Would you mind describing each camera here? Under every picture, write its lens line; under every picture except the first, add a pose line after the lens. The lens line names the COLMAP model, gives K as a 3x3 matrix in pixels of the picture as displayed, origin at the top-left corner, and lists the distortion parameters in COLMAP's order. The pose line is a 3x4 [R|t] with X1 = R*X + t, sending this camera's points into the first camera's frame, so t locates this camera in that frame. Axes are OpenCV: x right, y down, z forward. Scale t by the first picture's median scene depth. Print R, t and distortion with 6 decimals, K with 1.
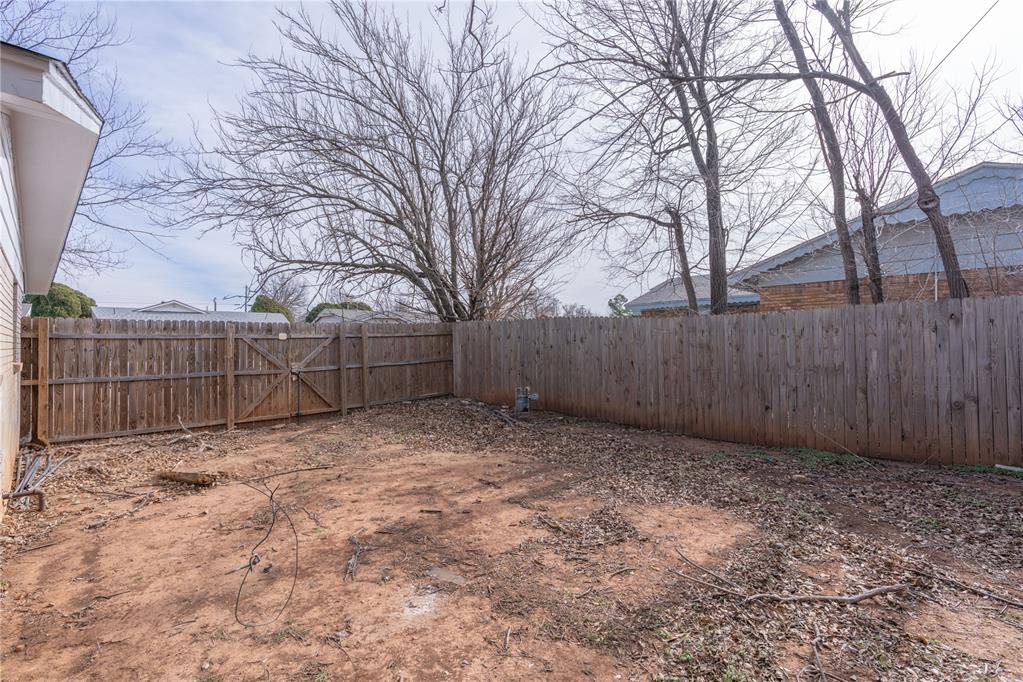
lens RADIAL K [[471.8, 0, 512.4], [0, 471.8, 341.4], [0, 0, 1]] dist [0.030540, -0.000074]
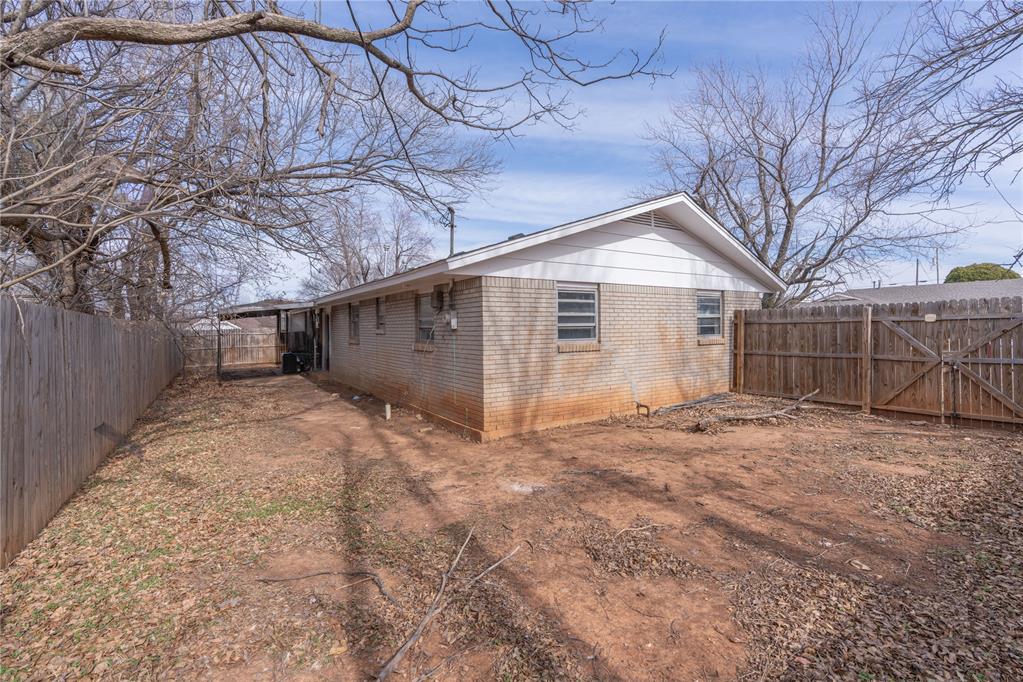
lens RADIAL K [[471.8, 0, 511.7], [0, 471.8, 335.6], [0, 0, 1]] dist [0.030540, -0.000074]
pose [[-0.227129, 0.026720, -0.973498, 0.576228], [0.020557, 0.999532, 0.022639, -0.015132], [0.973648, -0.014870, -0.227572, 0.533477]]
